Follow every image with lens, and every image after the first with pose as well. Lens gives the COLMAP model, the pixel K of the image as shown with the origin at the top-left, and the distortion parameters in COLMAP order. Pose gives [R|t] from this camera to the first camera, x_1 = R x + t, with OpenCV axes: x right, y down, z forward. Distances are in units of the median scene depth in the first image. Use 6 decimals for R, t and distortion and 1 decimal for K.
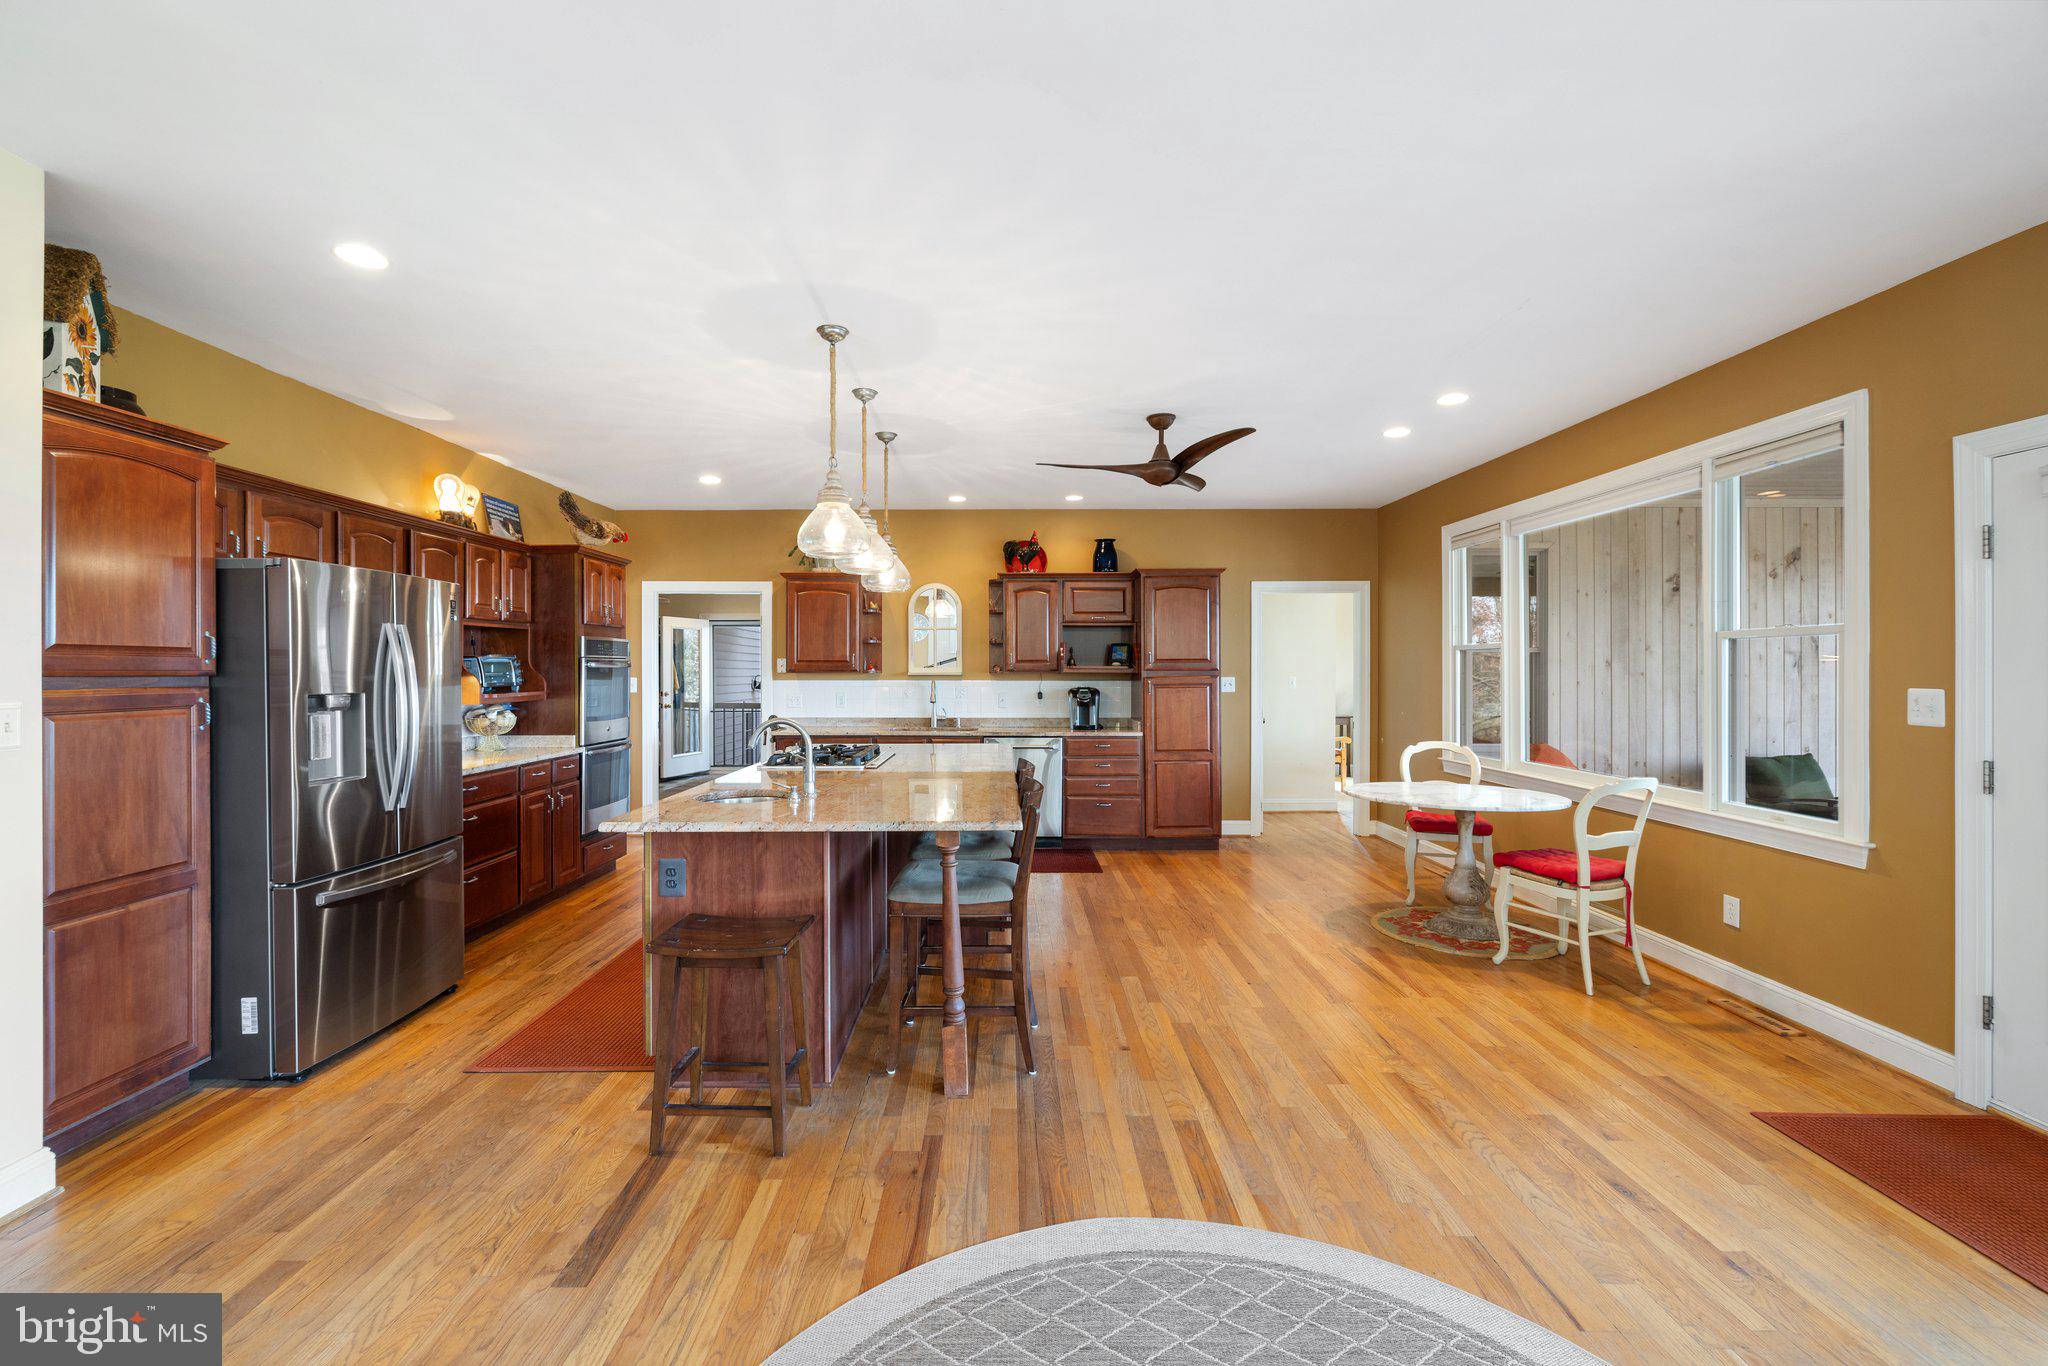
lens RADIAL K [[869.1, 0, 998.7], [0, 869.1, 667.2], [0, 0, 1]] dist [0.000218, -0.000181]
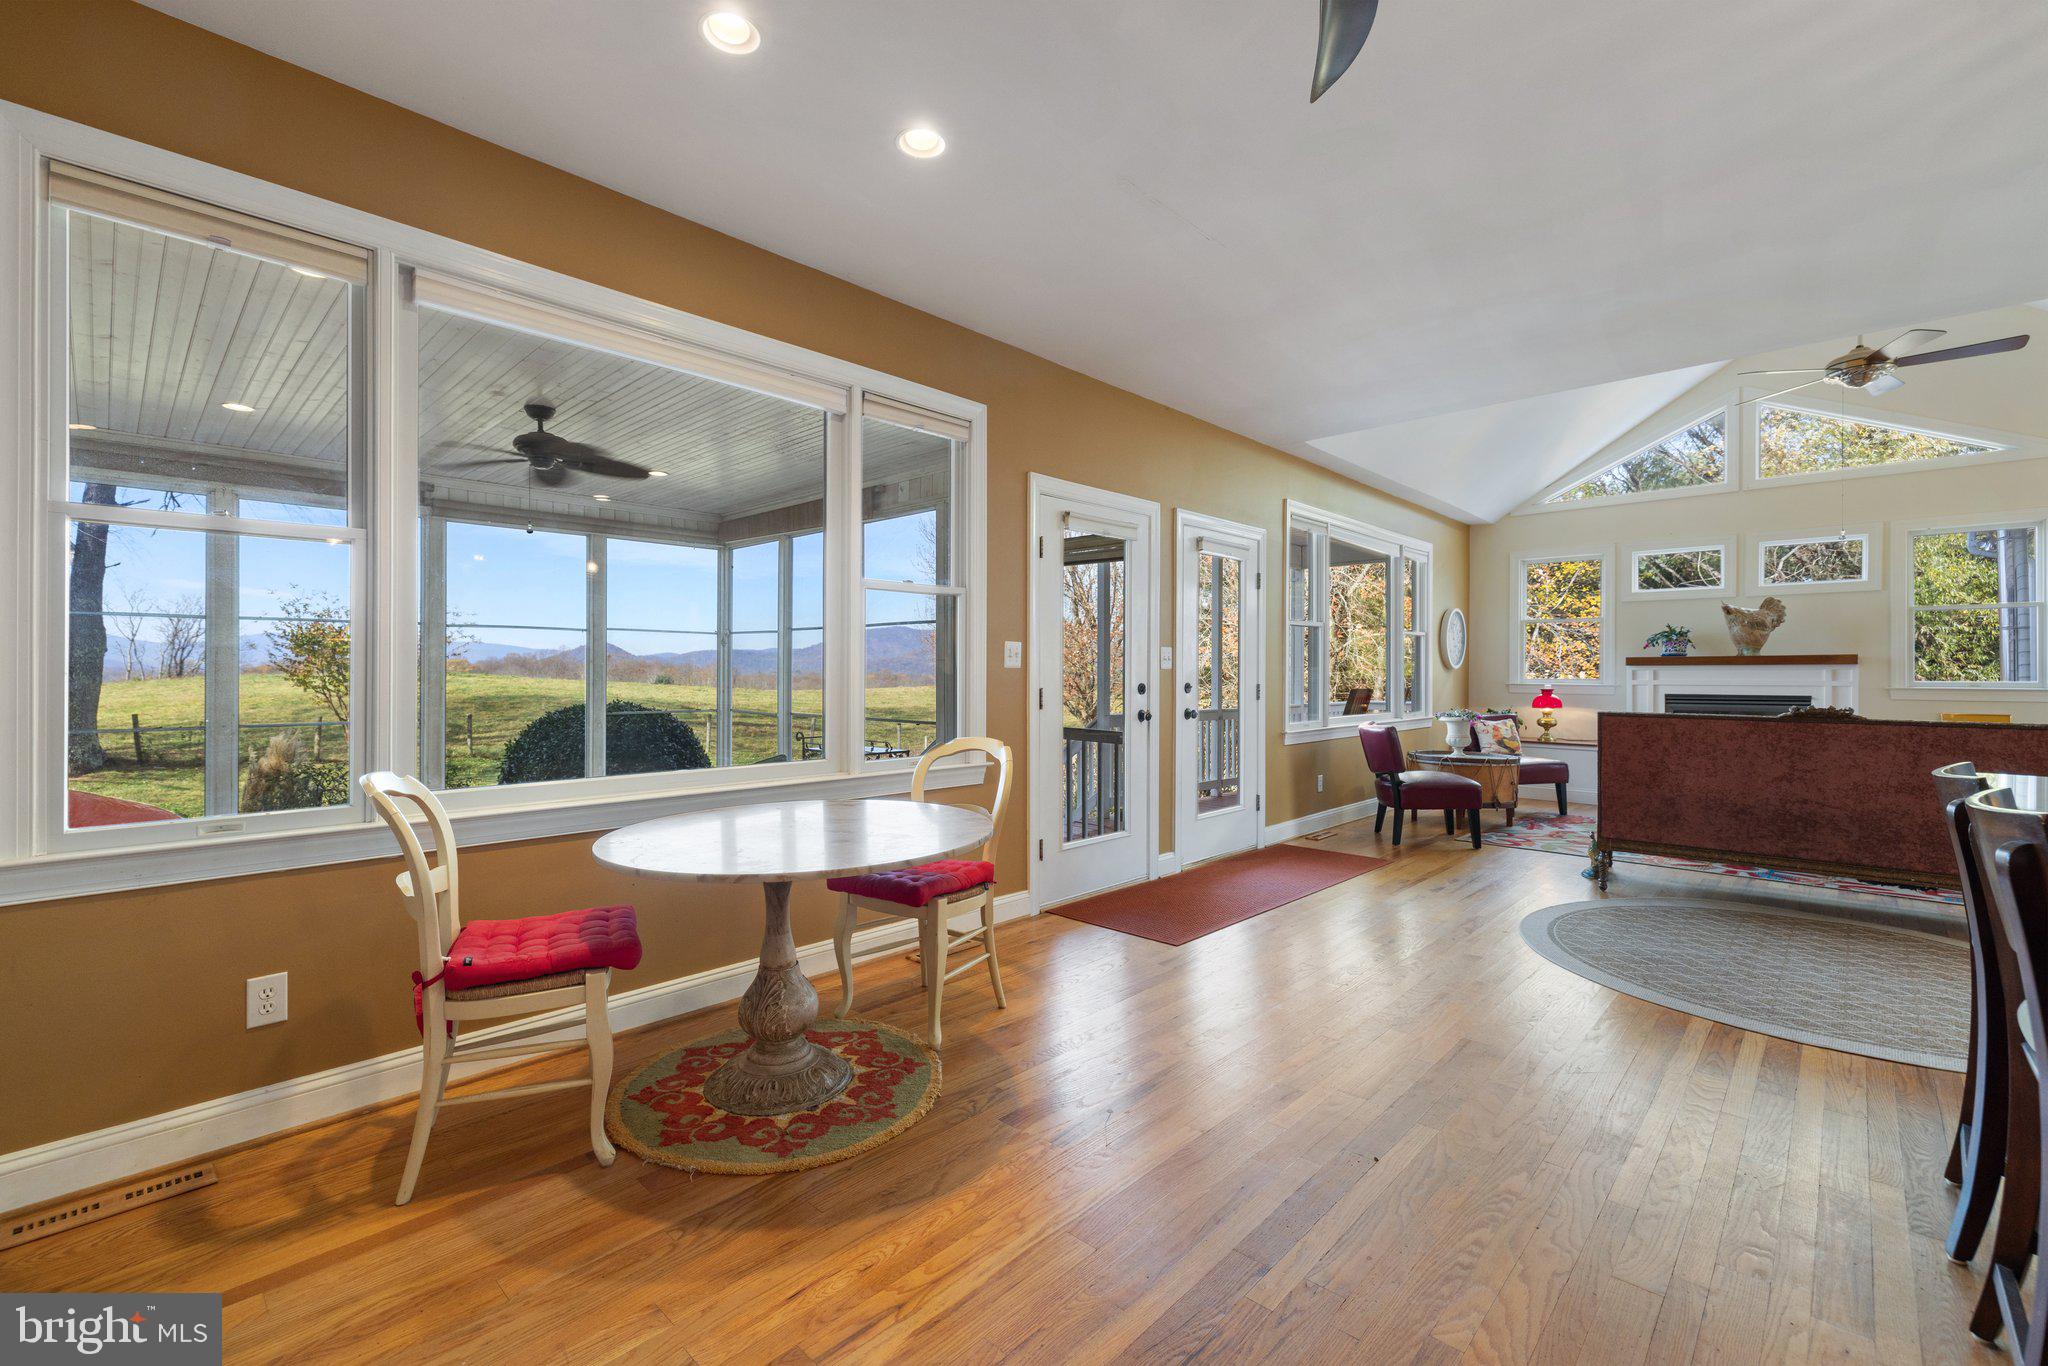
lens RADIAL K [[870.9, 0, 1005.8], [0, 870.9, 675.4], [0, 0, 1]] dist [0.002965, 0.000053]
pose [[-0.723220, -0.002089, 0.690615, 0.055567], [-0.002923, 0.999996, -0.000036, 0.043174], [-0.690612, -0.002045, -0.723223, 1.094786]]
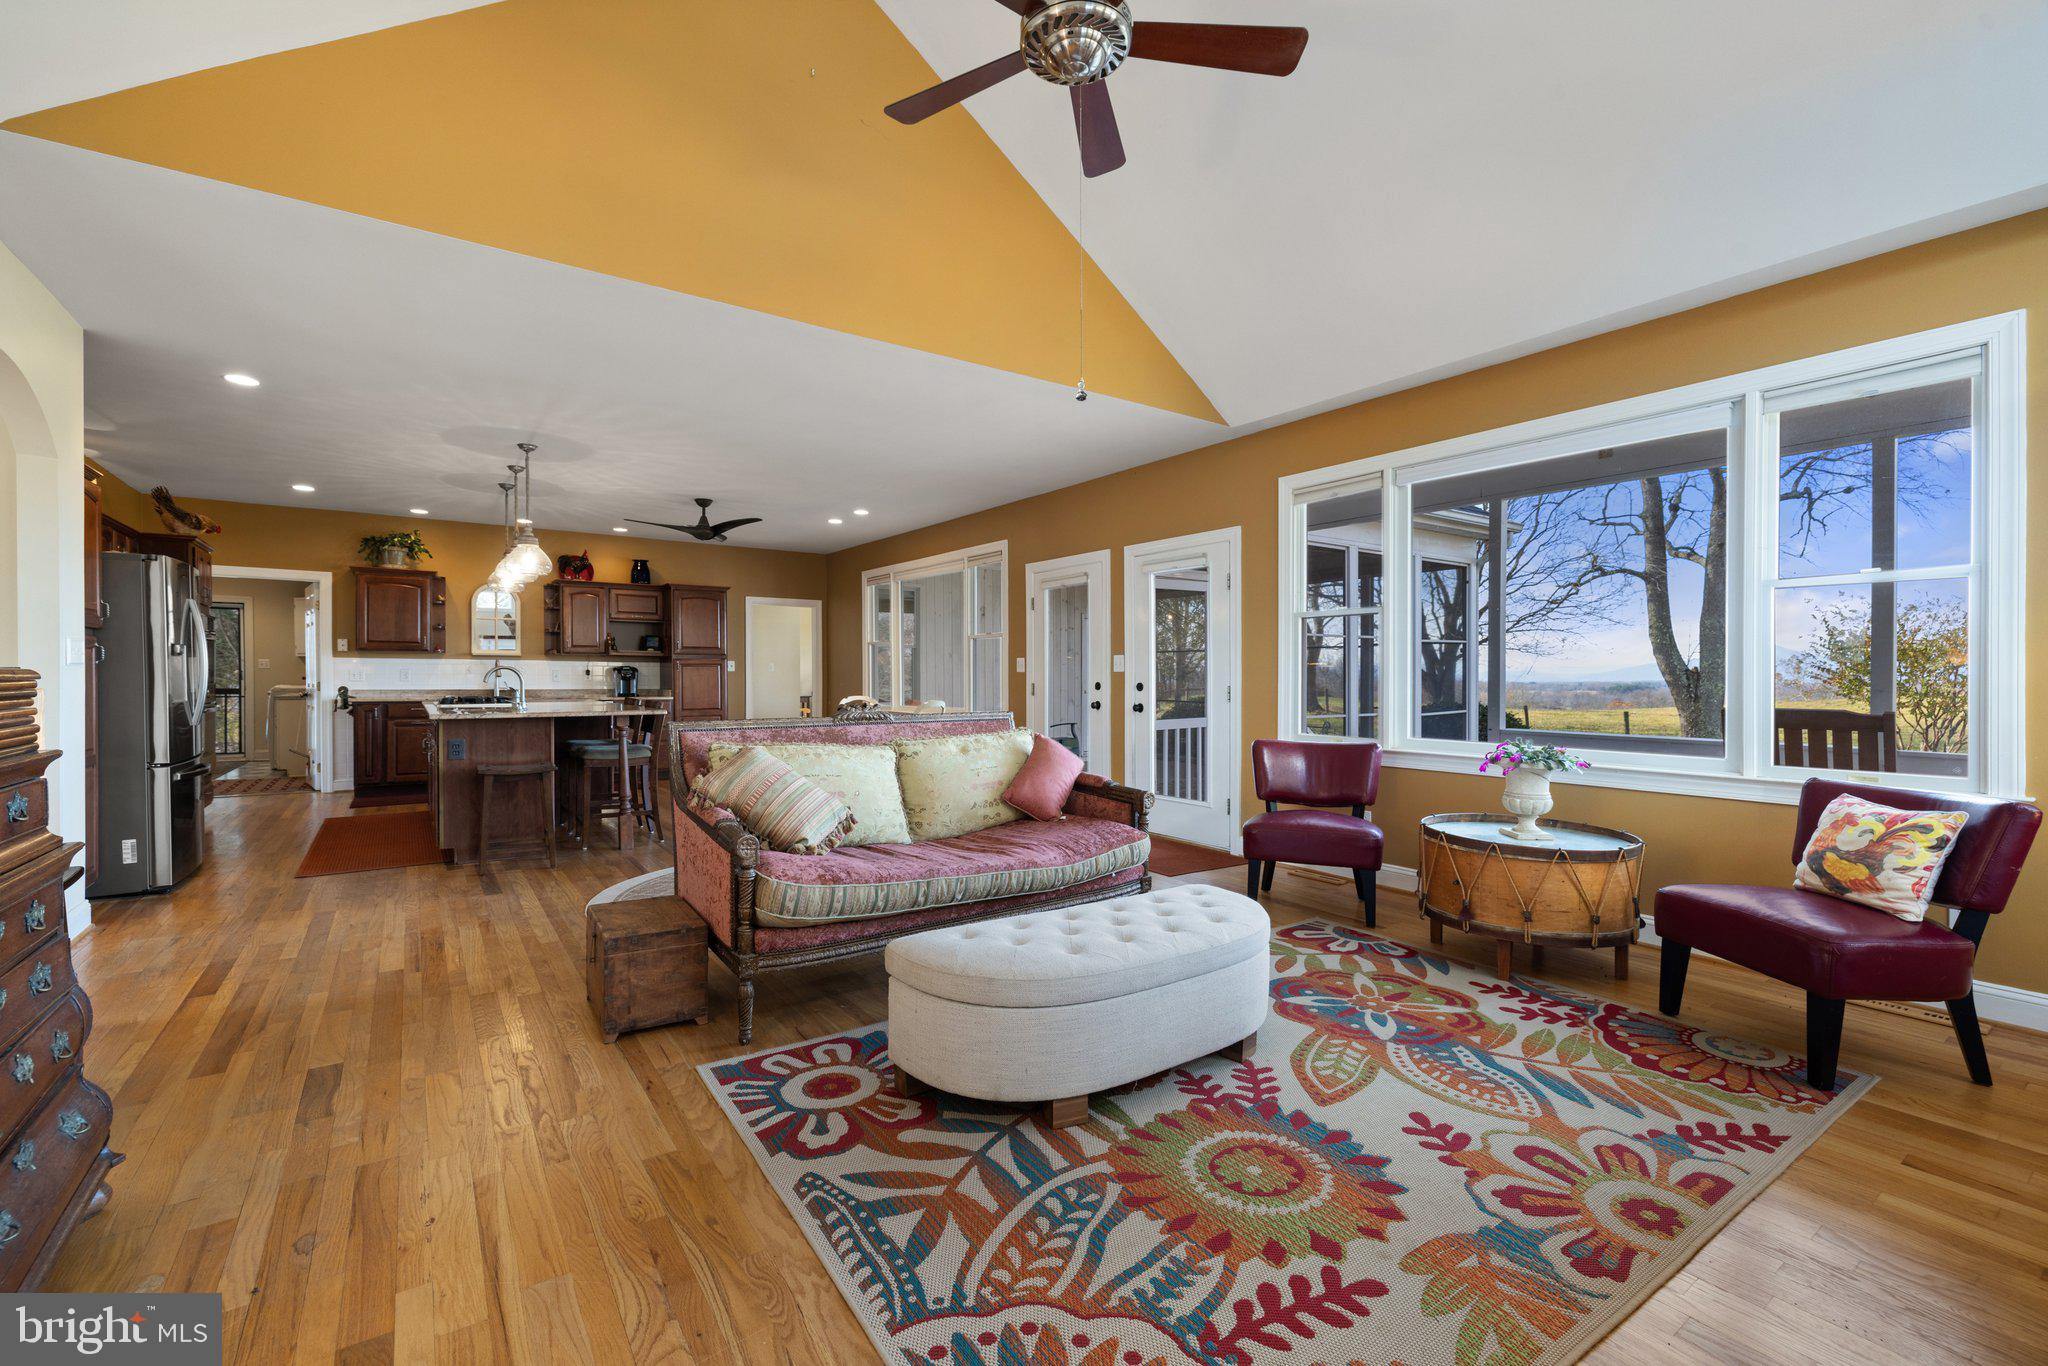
lens RADIAL K [[867.5, 0, 1002.9], [0, 867.5, 684.7], [0, 0, 1]] dist [0.004483, 0.000098]
pose [[0.820130, 0.000185, 0.572177, -0.255783], [-0.007602, 0.999915, 0.010573, 0.042464], [-0.572126, -0.013020, 0.820062, -0.606139]]
